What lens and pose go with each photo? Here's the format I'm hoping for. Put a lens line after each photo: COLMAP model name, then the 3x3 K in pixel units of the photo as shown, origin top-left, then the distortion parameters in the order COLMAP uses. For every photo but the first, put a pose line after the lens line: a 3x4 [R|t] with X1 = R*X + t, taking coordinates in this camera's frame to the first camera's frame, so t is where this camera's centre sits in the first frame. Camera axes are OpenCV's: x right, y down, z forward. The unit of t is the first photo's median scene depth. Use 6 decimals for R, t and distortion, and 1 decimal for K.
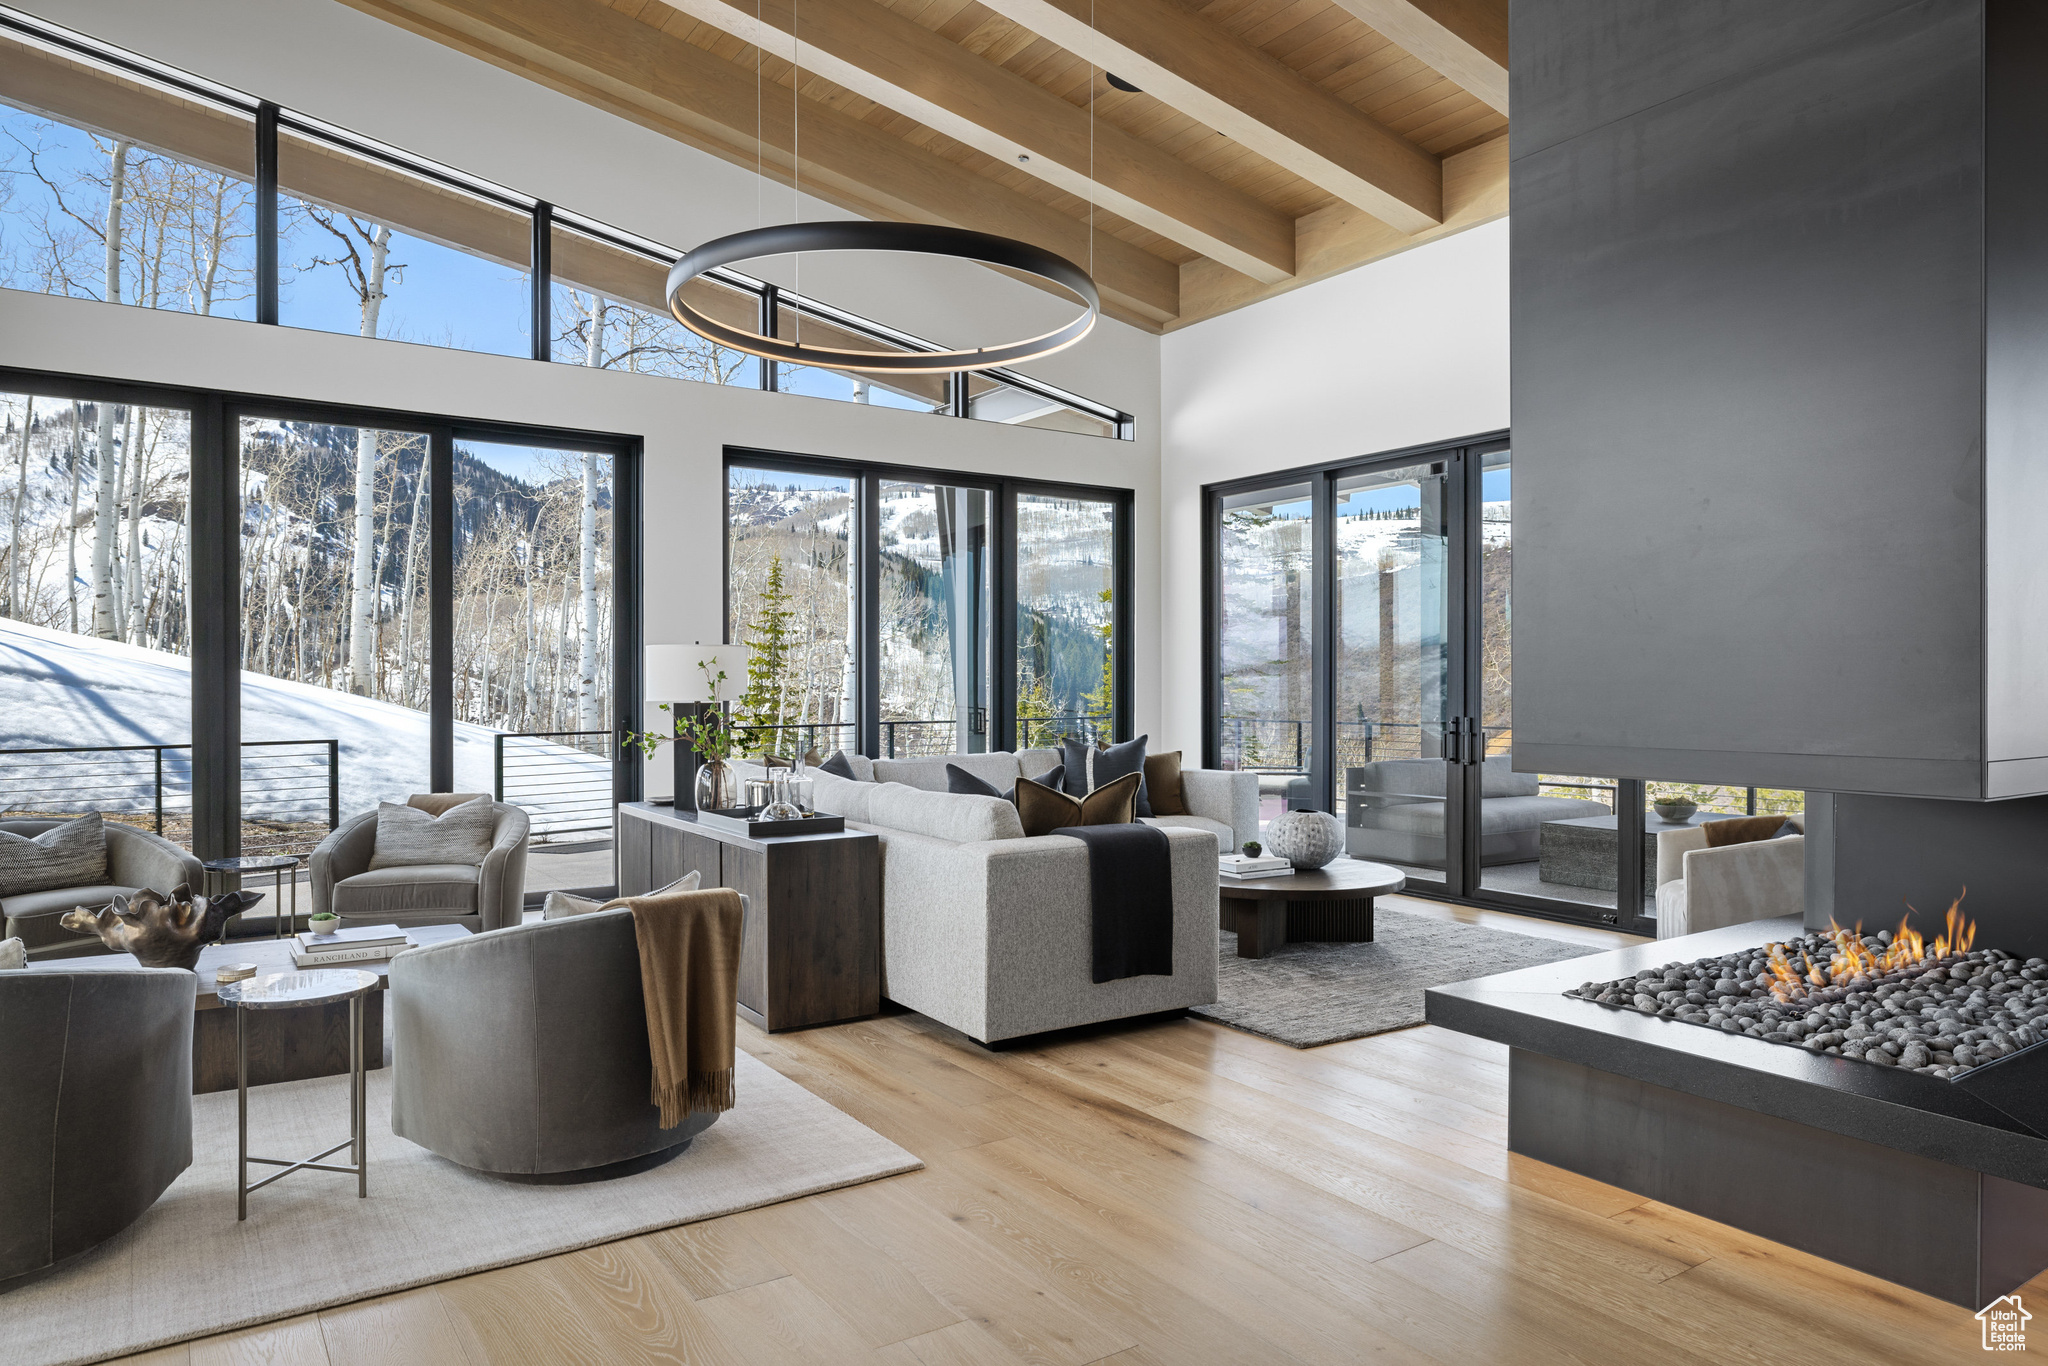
lens RADIAL K [[1275.3, 0, 1030.5], [0, 1275.3, 664.5], [0, 0, 1]] dist [-0.006052, 0.001297]
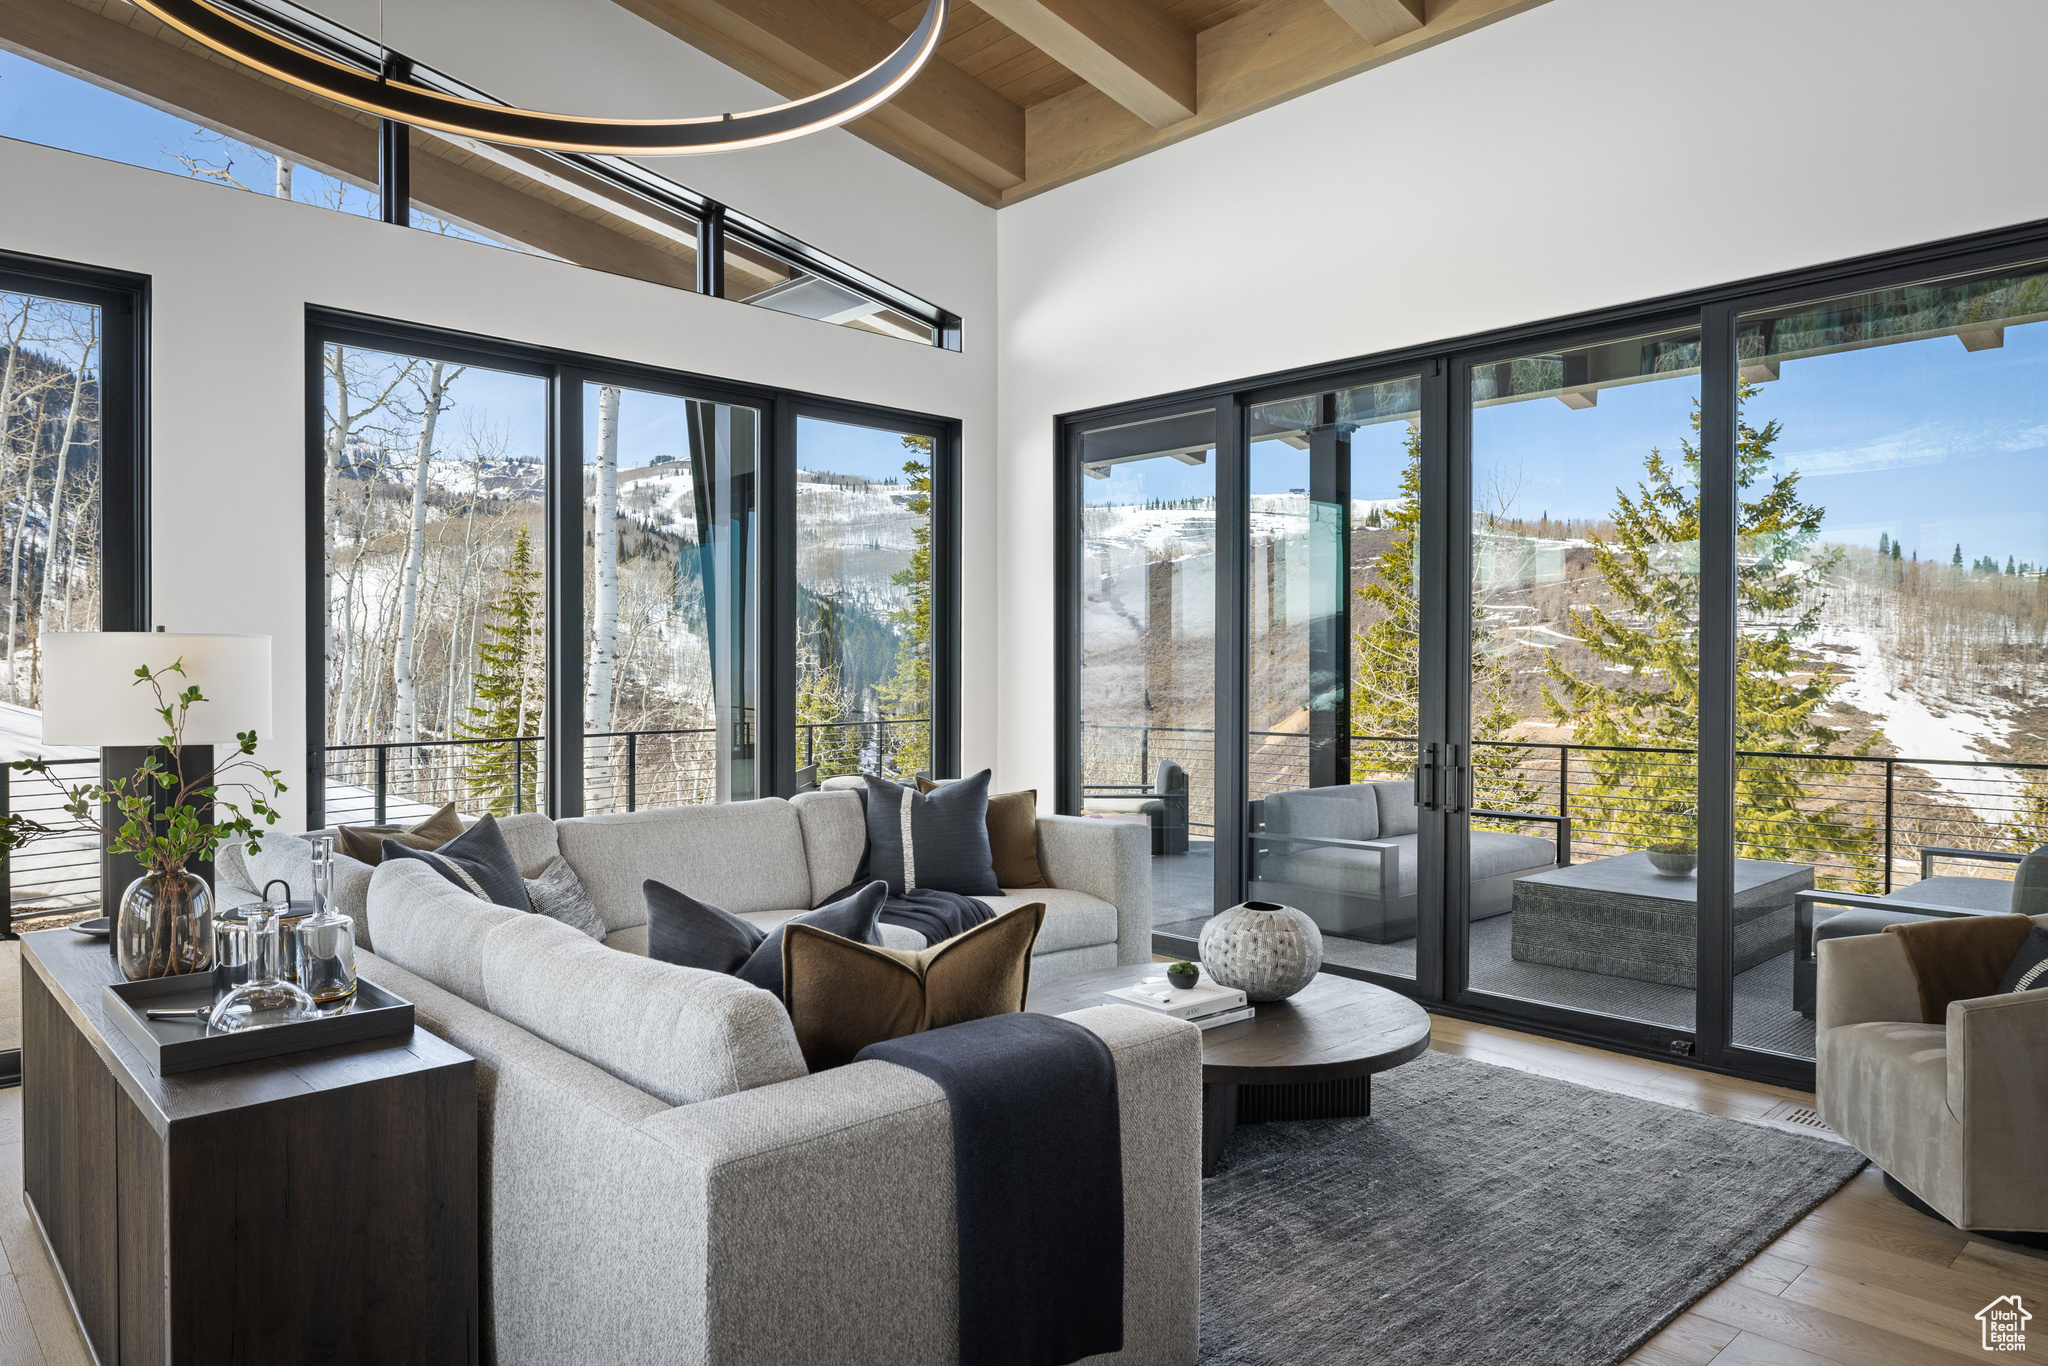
lens RADIAL K [[1297.0, 0, 1015.7], [0, 1297.0, 683.6], [0, 0, 1]] dist [0.000327, 0.000794]
pose [[0.988232, 0.001186, 0.152956, -0.000441], [-0.004974, 0.999690, 0.024387, -0.006514], [-0.152880, -0.024861, 0.987932, 0.289739]]
